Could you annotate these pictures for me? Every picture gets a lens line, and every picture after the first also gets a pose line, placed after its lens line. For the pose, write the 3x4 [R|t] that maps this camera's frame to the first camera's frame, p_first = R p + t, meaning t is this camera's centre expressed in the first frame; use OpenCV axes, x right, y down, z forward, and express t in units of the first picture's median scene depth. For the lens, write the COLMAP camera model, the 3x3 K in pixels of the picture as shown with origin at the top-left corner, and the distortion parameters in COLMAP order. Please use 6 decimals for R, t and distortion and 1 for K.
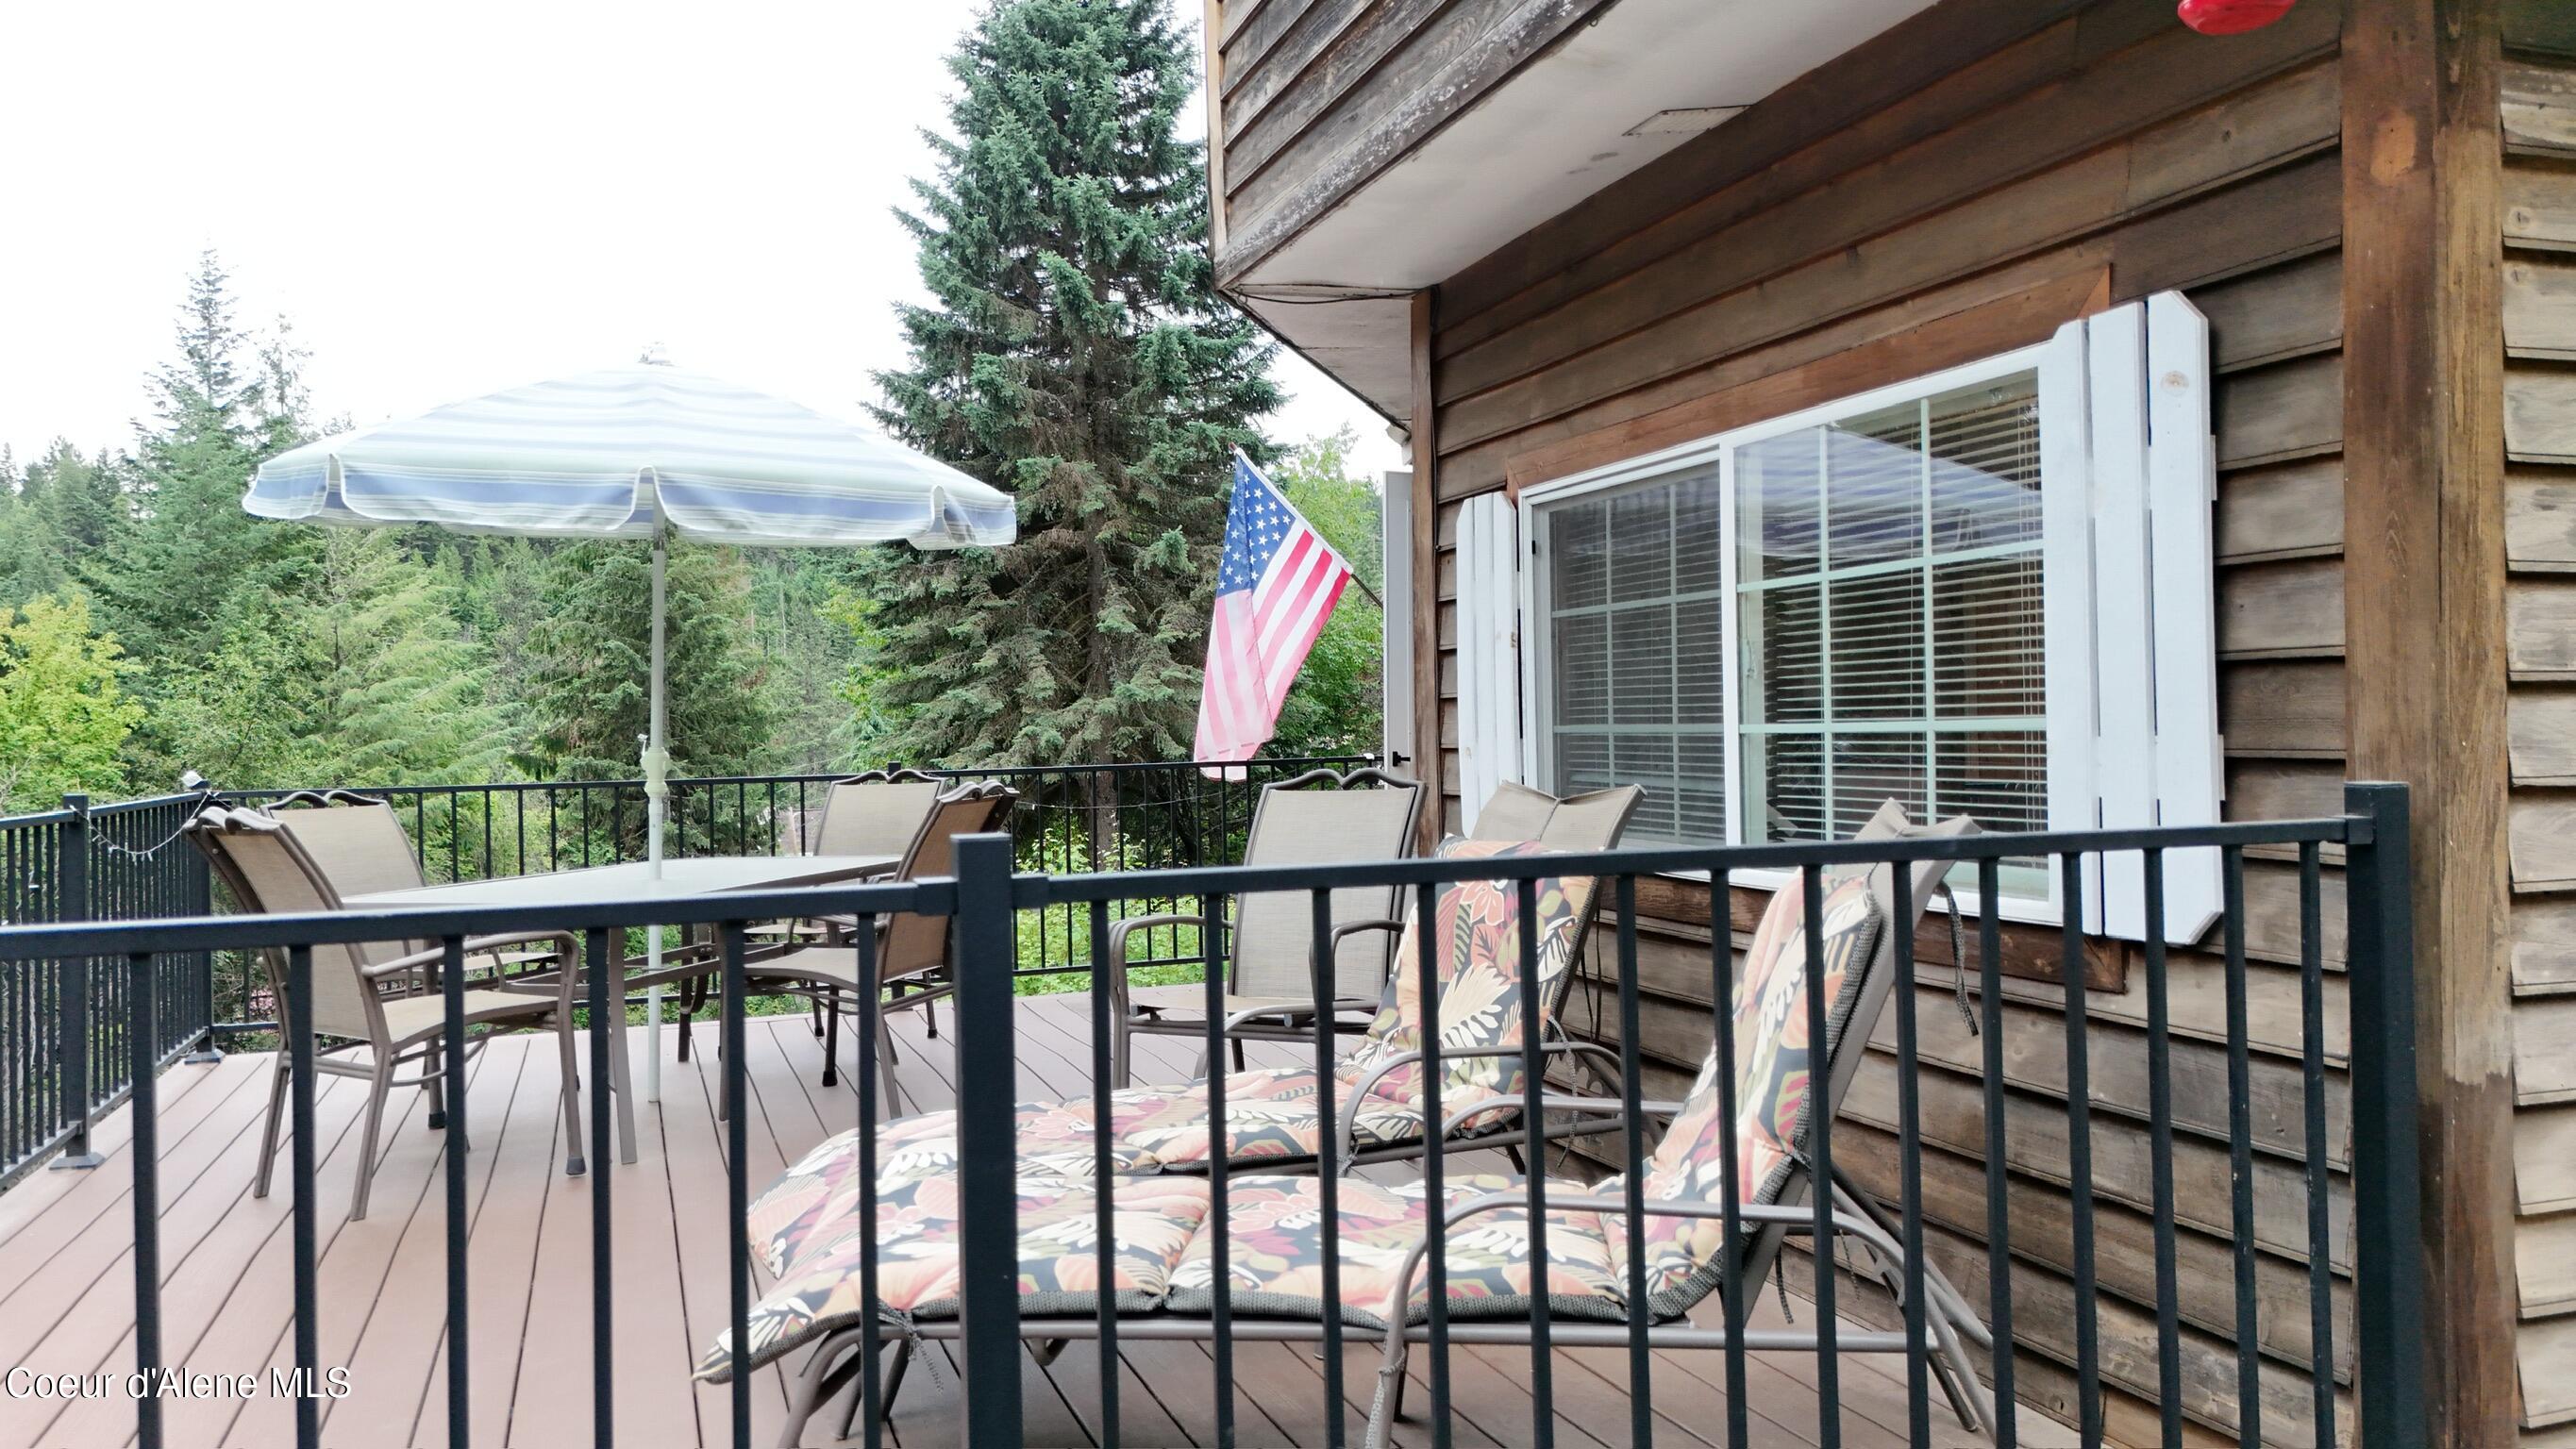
lens RADIAL K [[1894.3, 0, 1288.0], [0, 1894.3, 724.5], [0, 0, 1]] dist [-0.002675, -0.000541]
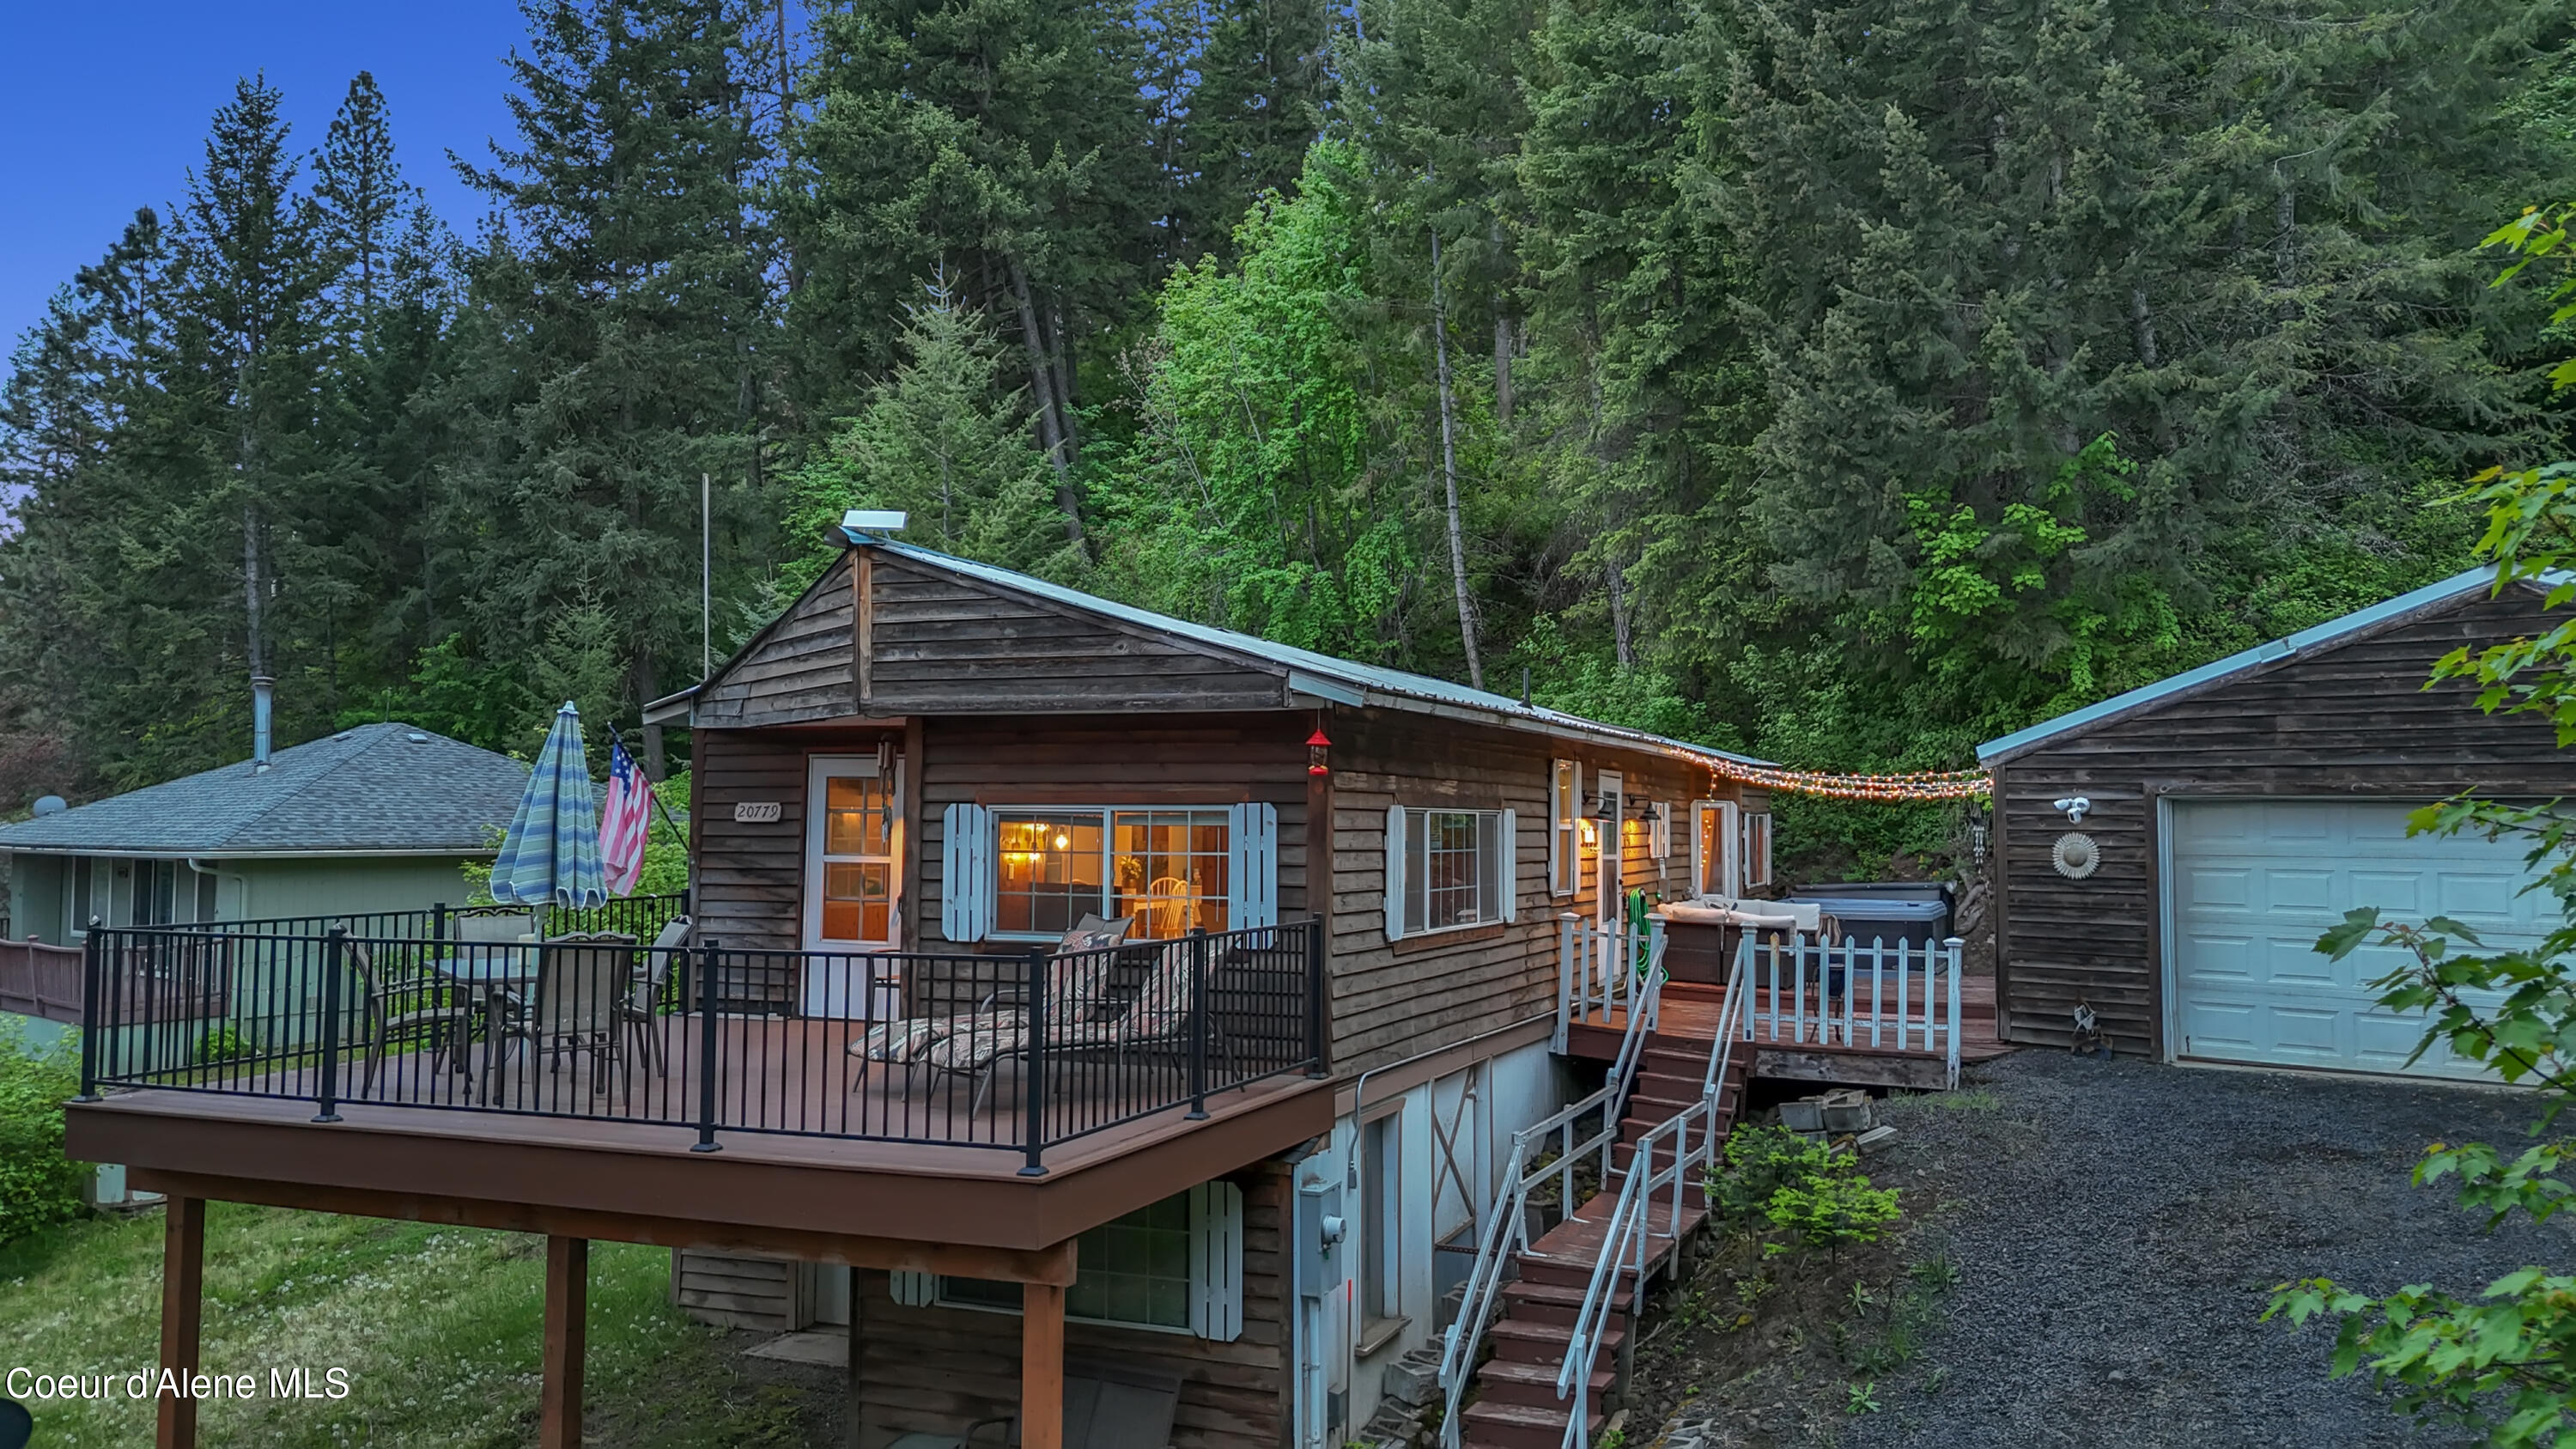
lens RADIAL K [[1894.8, 0, 1288.0], [0, 1894.8, 724.5], [0, 0, 1]] dist [-0.002675, -0.000541]
pose [[0.672803, 0.066966, 0.736785, -2.890212], [-0.024170, 0.997353, -0.068579, -0.109135], [-0.739427, 0.028332, 0.672640, -2.106683]]
